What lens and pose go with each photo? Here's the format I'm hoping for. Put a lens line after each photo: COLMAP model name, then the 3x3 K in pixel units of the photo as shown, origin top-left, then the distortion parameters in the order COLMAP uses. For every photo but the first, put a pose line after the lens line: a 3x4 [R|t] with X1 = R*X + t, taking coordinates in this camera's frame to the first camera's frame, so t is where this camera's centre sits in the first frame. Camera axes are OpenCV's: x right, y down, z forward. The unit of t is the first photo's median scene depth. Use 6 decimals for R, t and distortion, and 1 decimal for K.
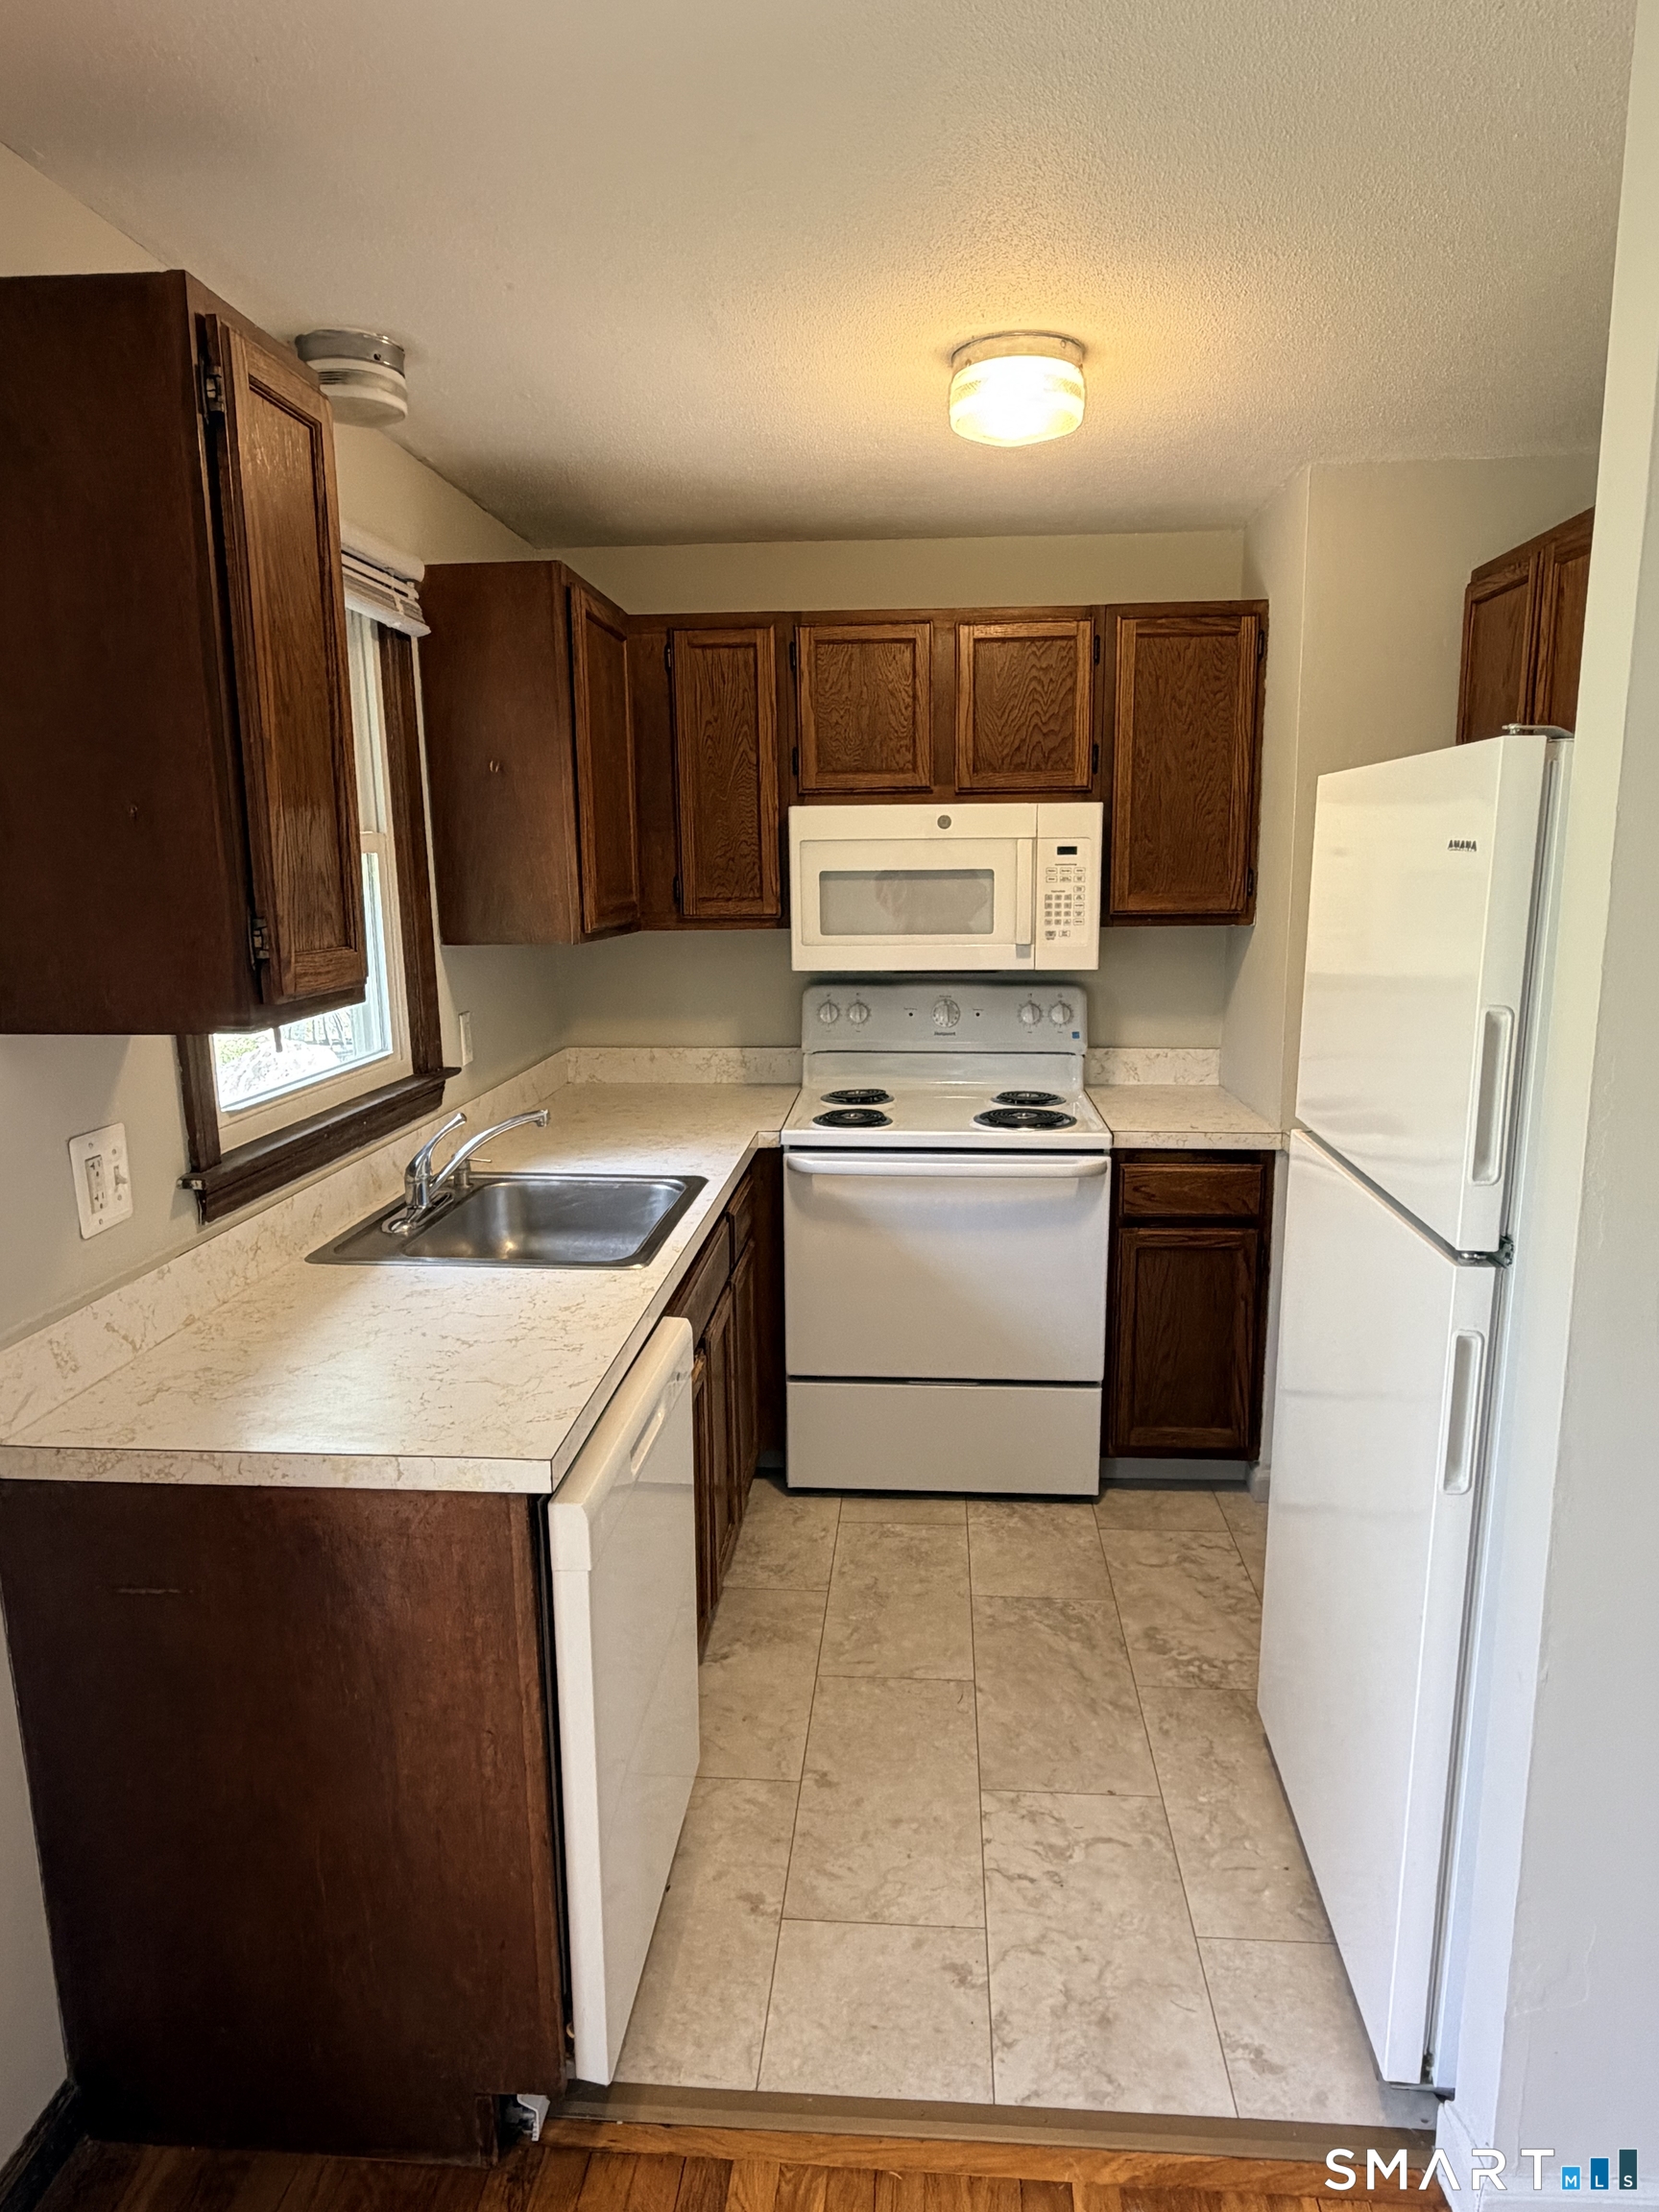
lens RADIAL K [[1361.3, 0, 829.5], [0, 1361.3, 1106.0], [0, 0, 1]] dist [-0.002722, 0.000424]
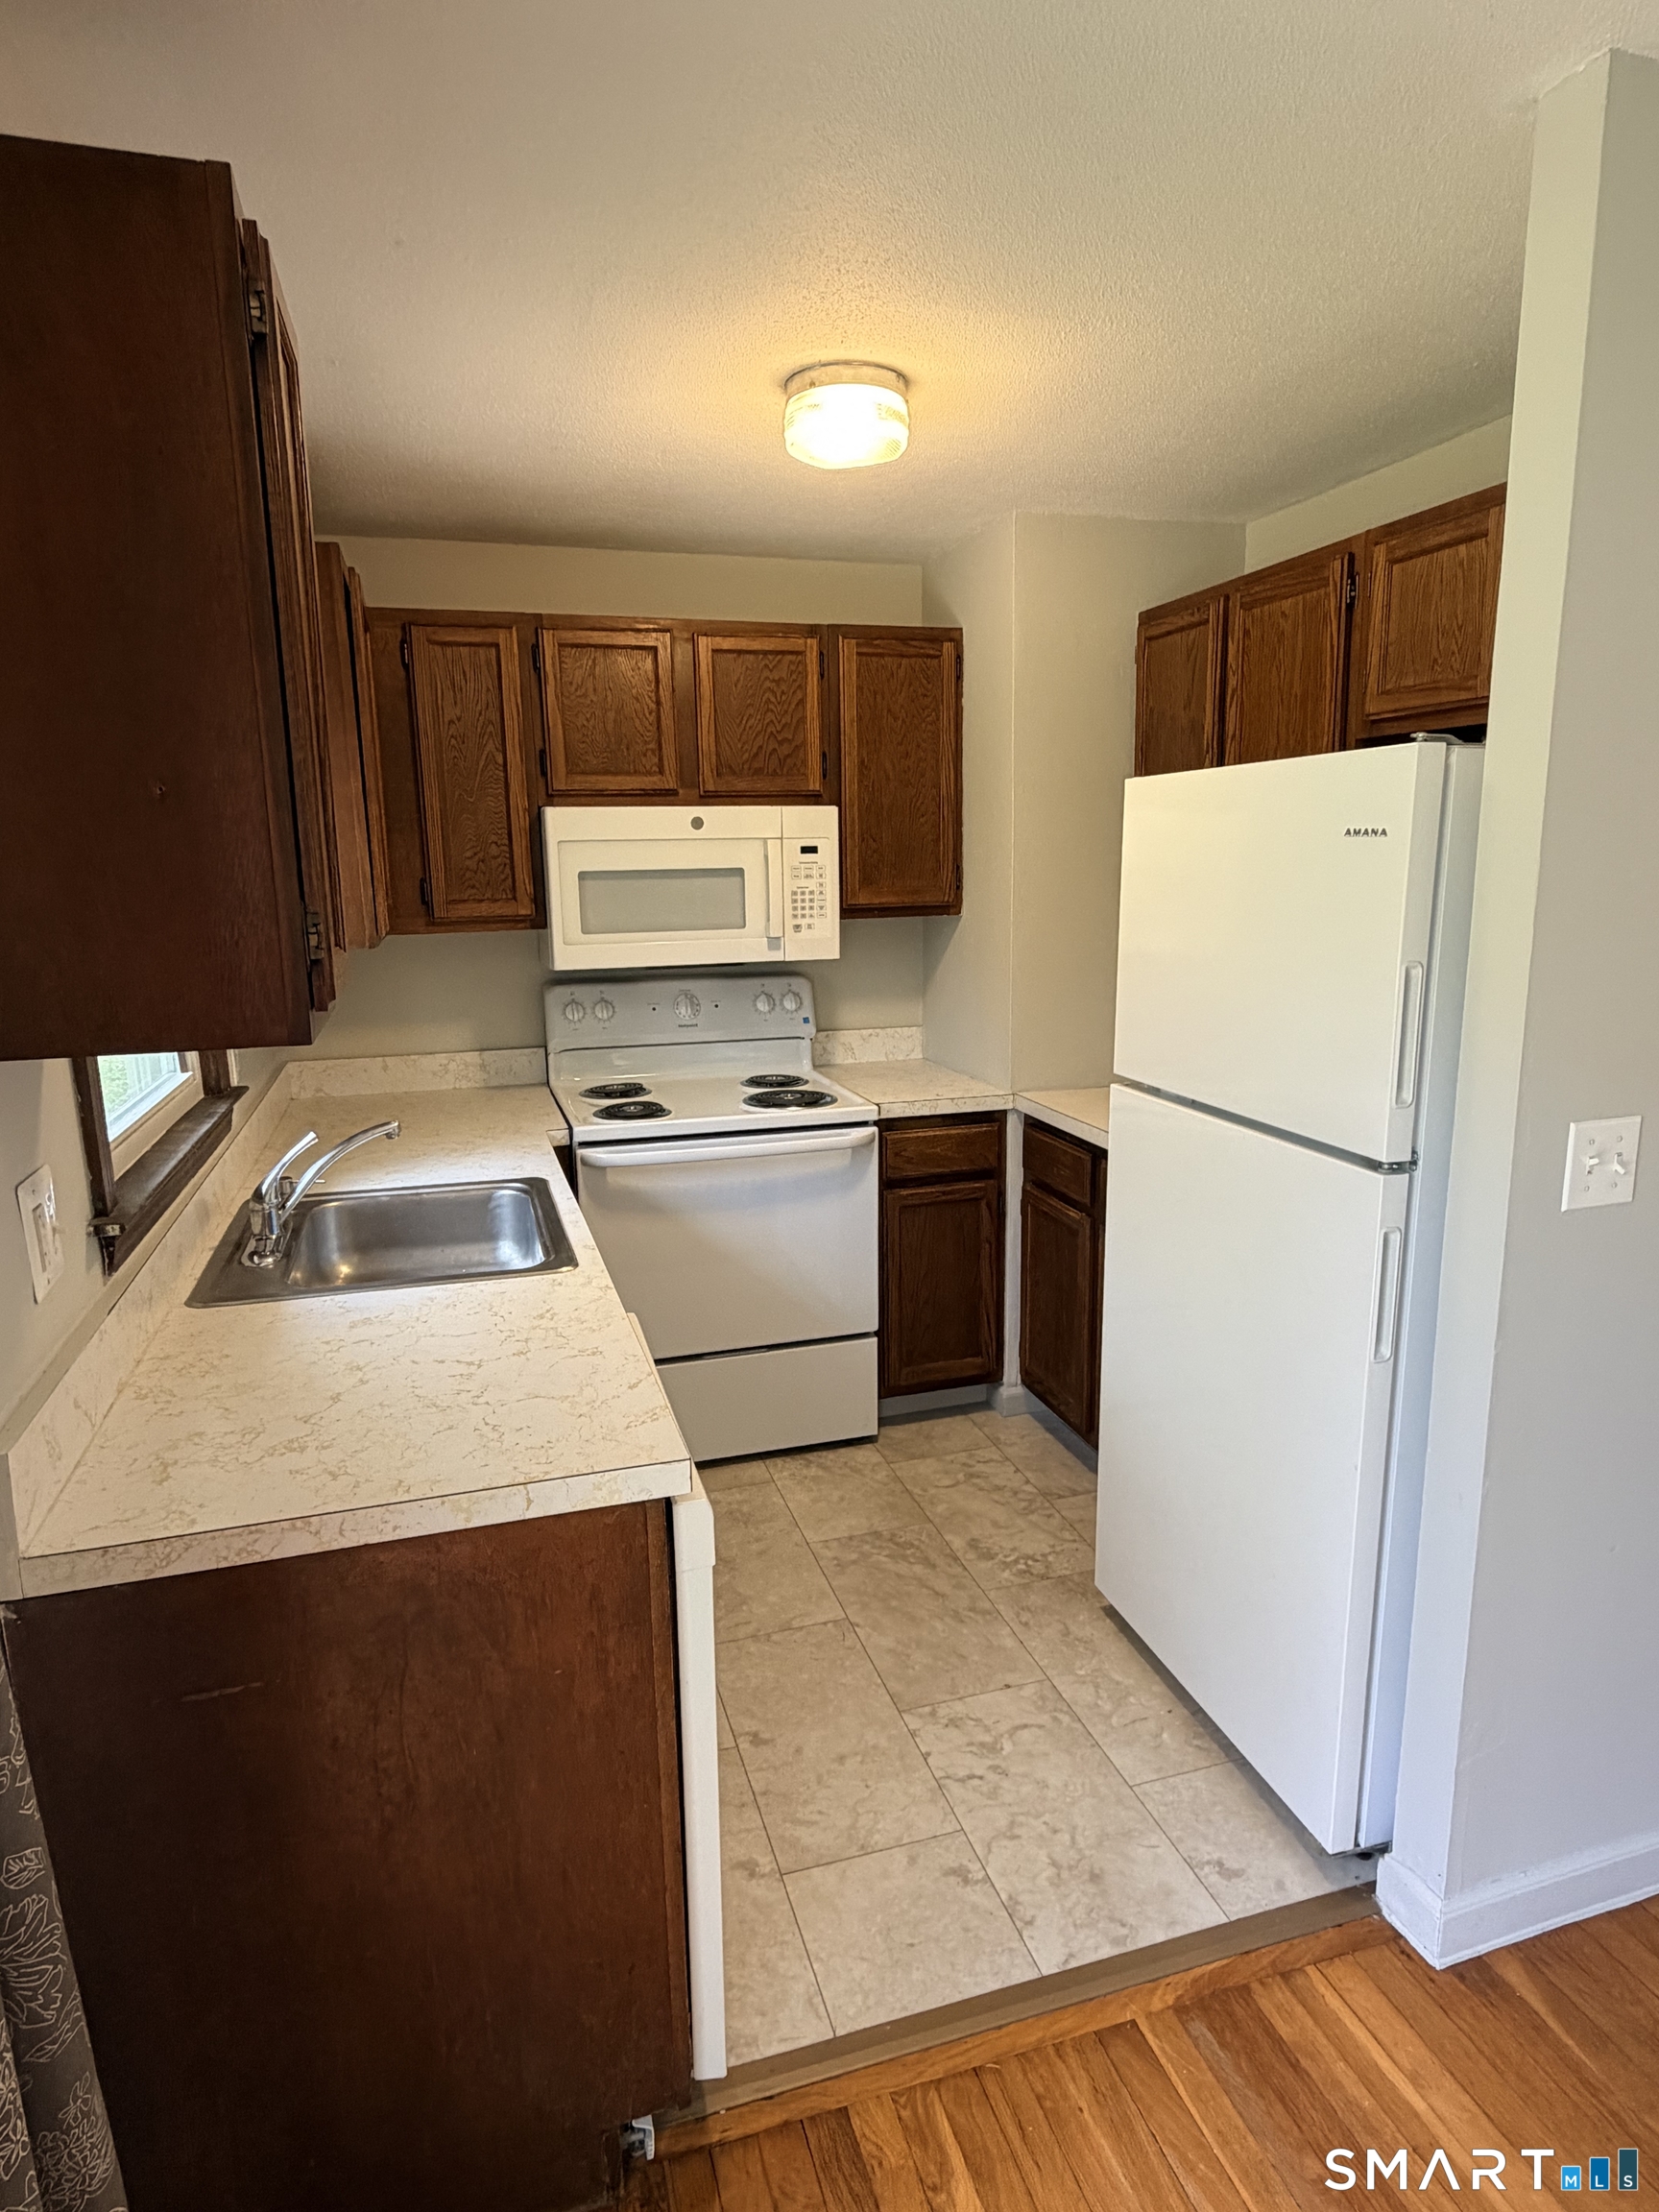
lens RADIAL K [[1272.2, 0, 829.5], [0, 1272.2, 1106.0], [0, 0, 1]] dist [-0.002470, -0.000686]
pose [[0.932687, -0.075246, 0.352749, -0.192642], [0.073532, 0.997125, 0.018275, -0.001214], [-0.353110, 0.008894, 0.935539, 0.048983]]
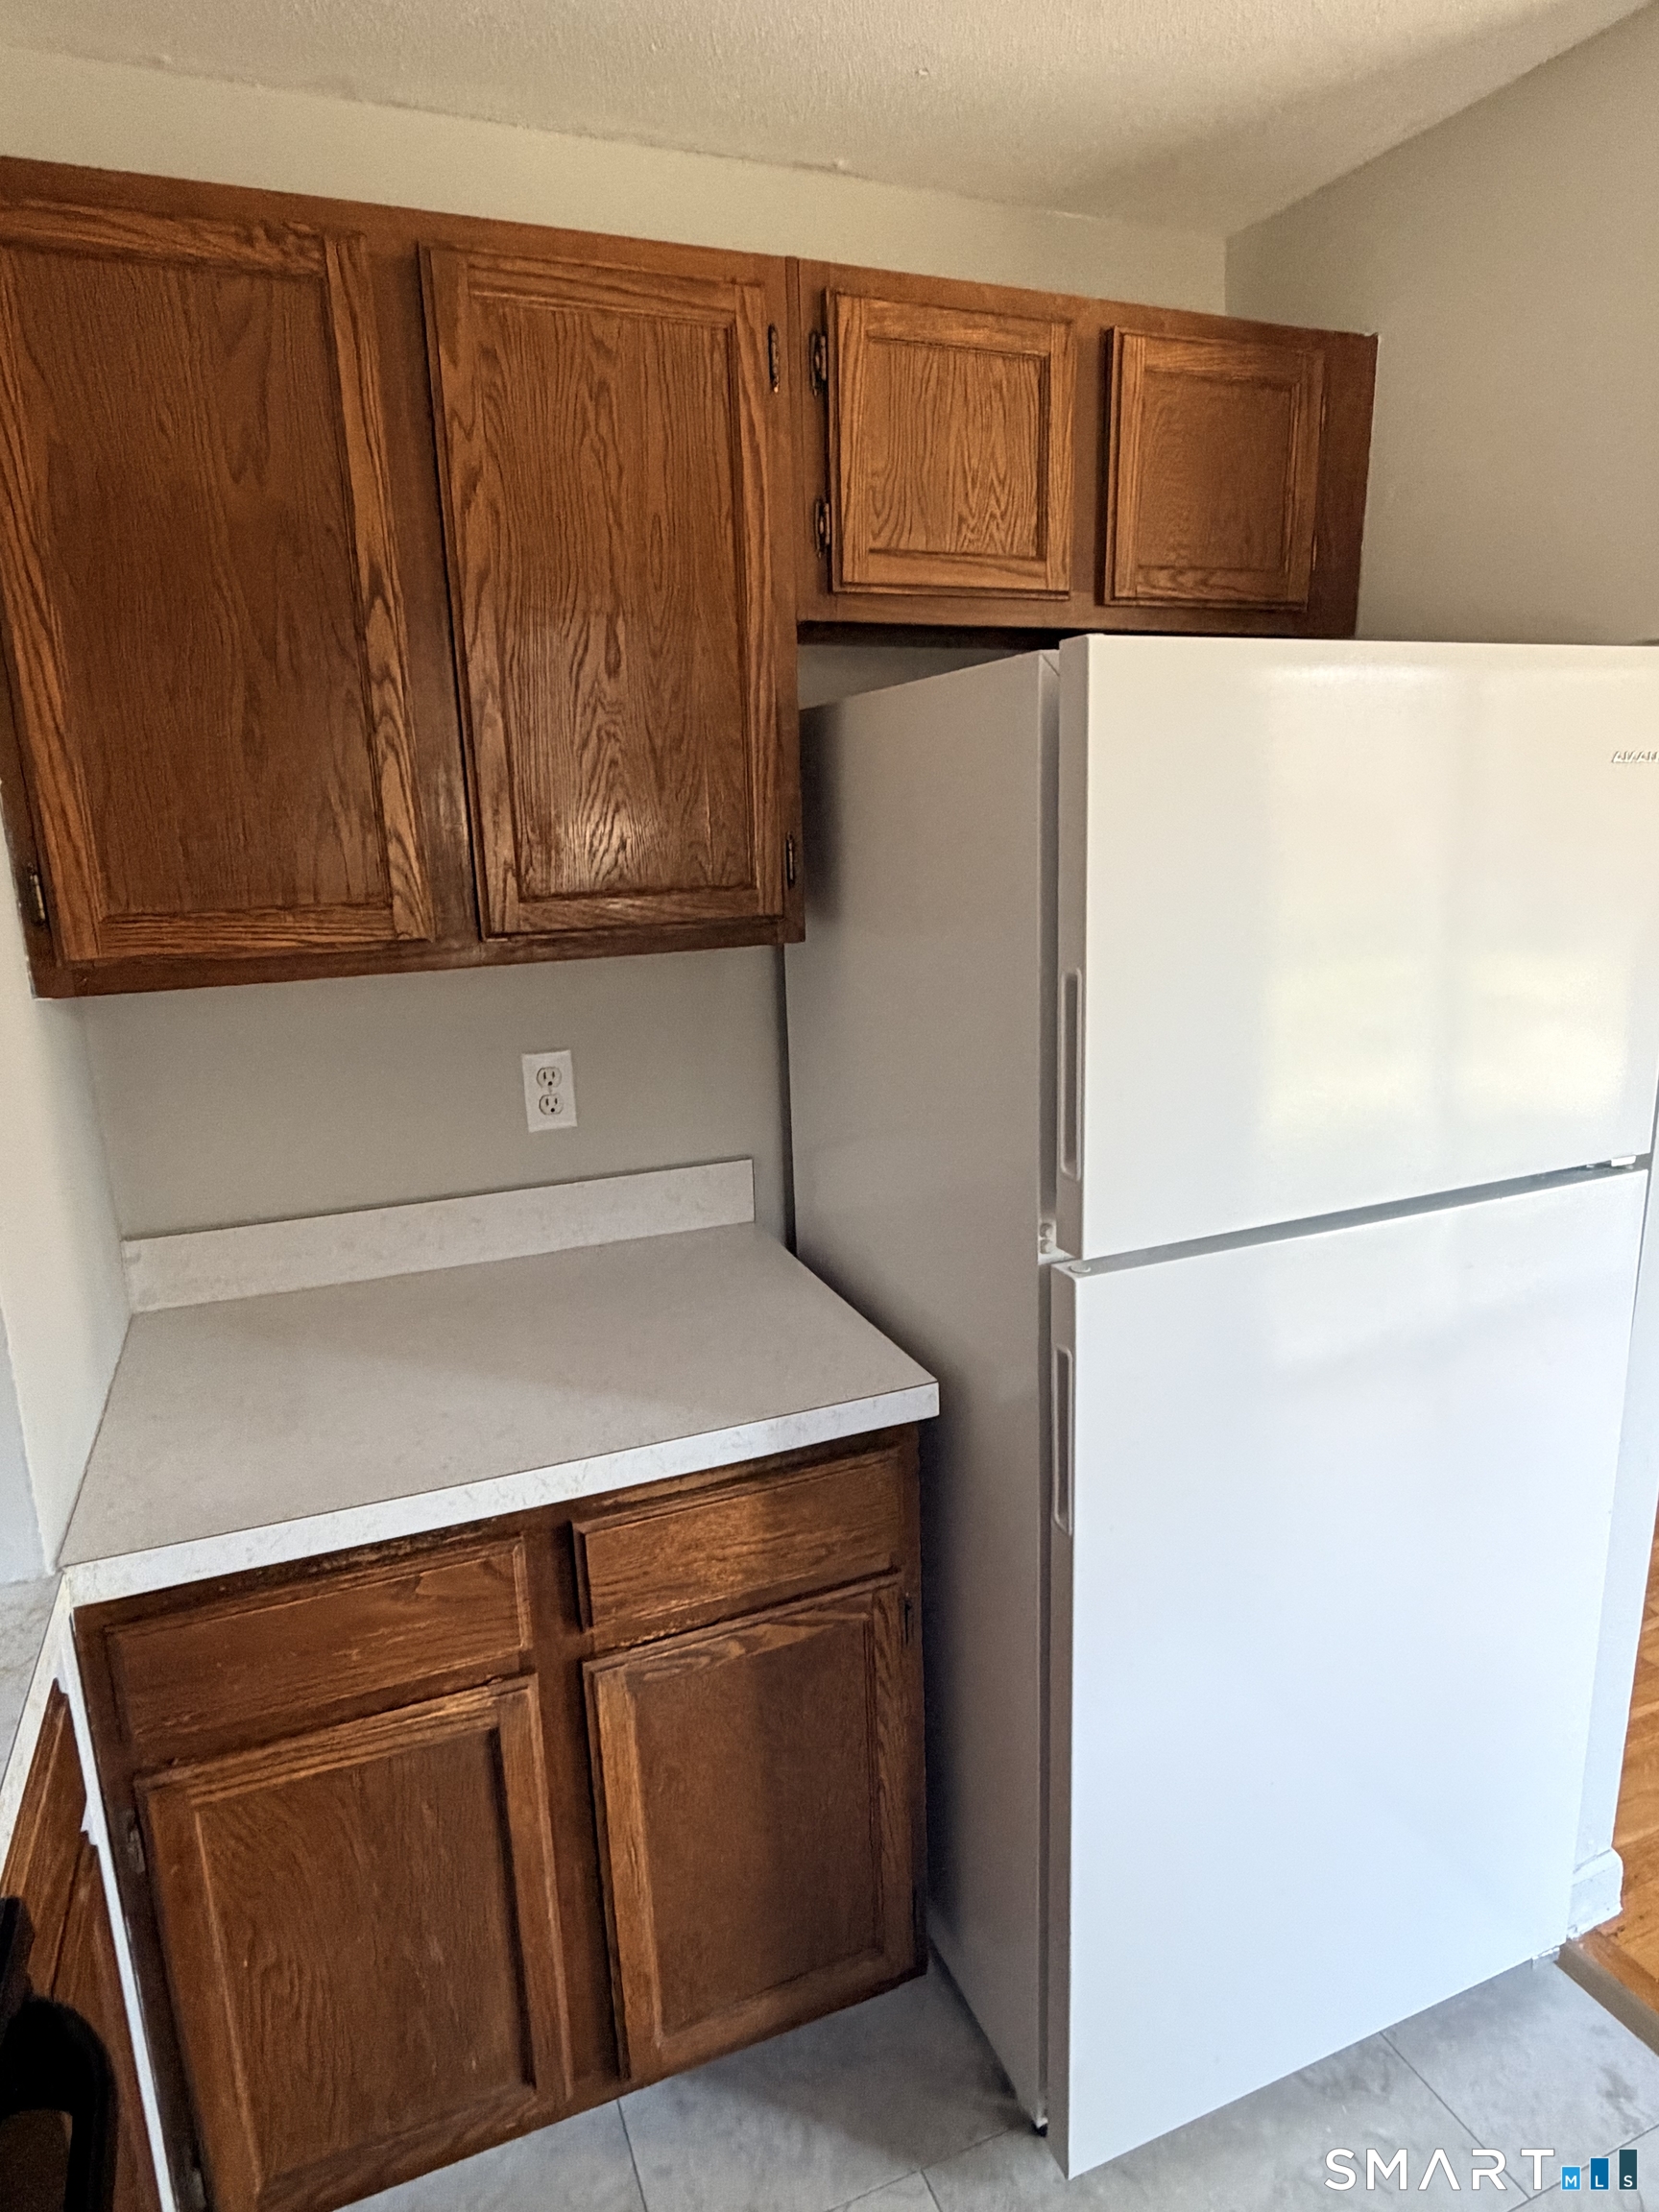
lens RADIAL K [[1272.2, 0, 829.5], [0, 1272.2, 1106.0], [0, 0, 1]] dist [-0.002470, -0.000686]
pose [[-0.443340, -0.183862, 0.877294, -0.049584], [0.199491, 0.933950, 0.296549, -0.157715], [-0.873872, 0.306485, -0.377378, 0.884316]]
